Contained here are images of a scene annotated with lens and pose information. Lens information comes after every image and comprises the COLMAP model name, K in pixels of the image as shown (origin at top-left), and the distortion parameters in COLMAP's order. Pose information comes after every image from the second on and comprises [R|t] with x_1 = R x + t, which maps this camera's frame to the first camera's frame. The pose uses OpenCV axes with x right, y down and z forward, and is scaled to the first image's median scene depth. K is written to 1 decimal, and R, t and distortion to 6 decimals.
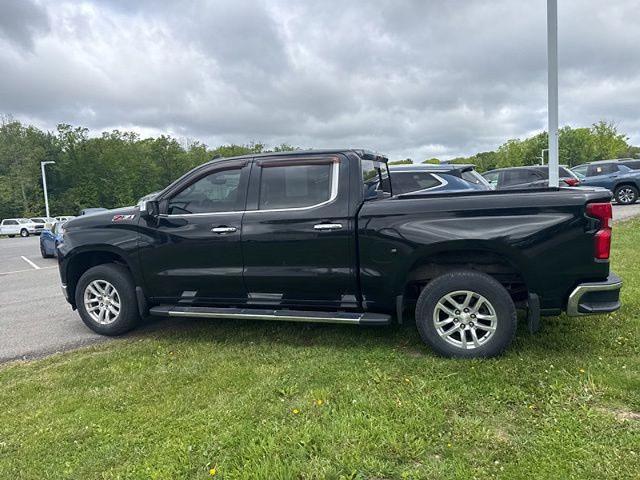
lens RADIAL K [[450.3, 0, 316.7], [0, 450.3, 242.8], [0, 0, 1]] dist [0.044075, -0.045345]
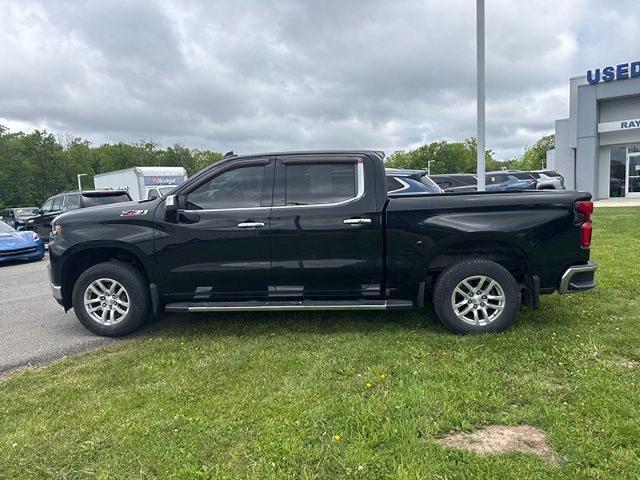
lens RADIAL K [[450.3, 0, 318.8], [0, 450.3, 240.8], [0, 0, 1]] dist [0.044075, -0.045345]
pose [[0.972079, -0.006736, 0.234556, -0.258130], [0.010376, 0.999844, -0.014288, 0.021003], [-0.234424, 0.016322, 0.971997, -0.030113]]
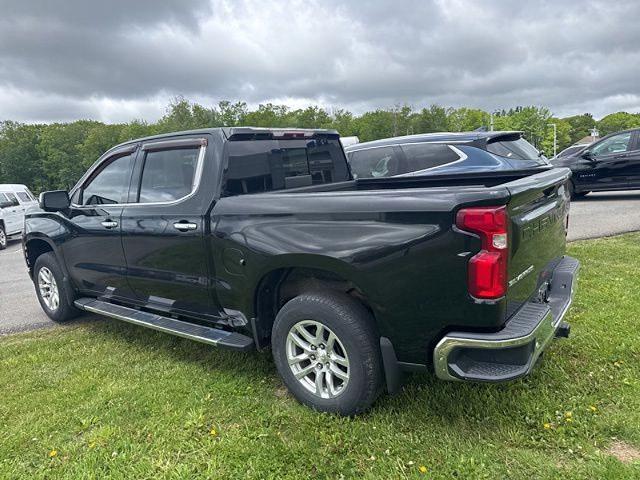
lens RADIAL K [[449.4, 0, 311.9], [0, 449.4, 246.8], [0, 0, 1]] dist [0.047759, -0.050756]
pose [[0.943450, 0.040701, -0.329007, 0.414967], [-0.013524, 0.996334, 0.084474, -0.056958], [0.331239, -0.075248, 0.940542, 0.236370]]
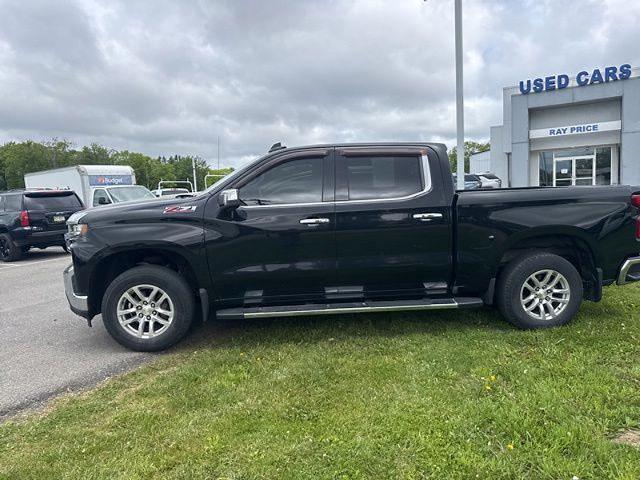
lens RADIAL K [[449.4, 0, 315.6], [0, 449.4, 230.2], [0, 0, 1]] dist [0.047759, -0.050756]
pose [[0.923306, -0.012749, 0.383854, -0.492444], [0.031021, 0.998659, -0.041449, 0.026097], [-0.382811, 0.050178, 0.922463, 0.109308]]
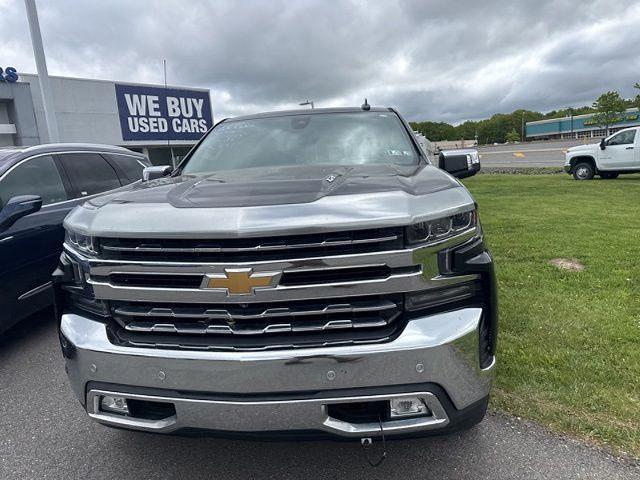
lens RADIAL K [[452.4, 0, 314.7], [0, 452.4, 229.6], [0, 0, 1]] dist [0.047128, -0.053752]
pose [[-0.208348, -0.067344, 0.975734, -0.901663], [0.186343, 0.976619, 0.107195, -0.078743], [-0.960139, 0.204155, -0.190927, 1.213913]]
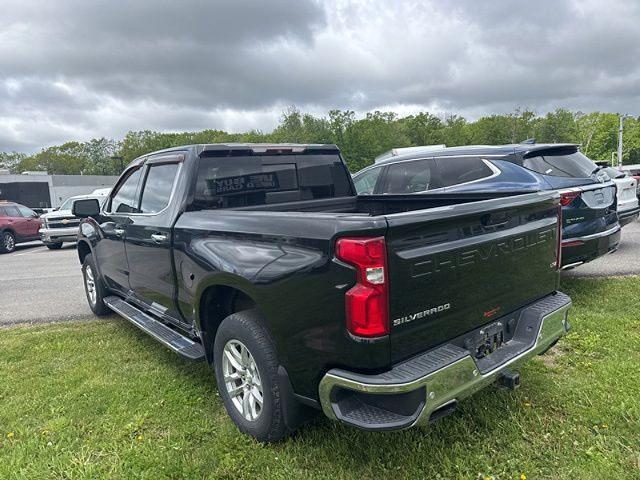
lens RADIAL K [[449.4, 0, 312.4], [0, 449.4, 248.0], [0, 0, 1]] dist [0.047759, -0.050756]
pose [[0.837628, 0.084158, -0.539720, 0.598317], [-0.048904, 0.995646, 0.079354, -0.079657], [0.544048, -0.040075, 0.838096, 0.340899]]
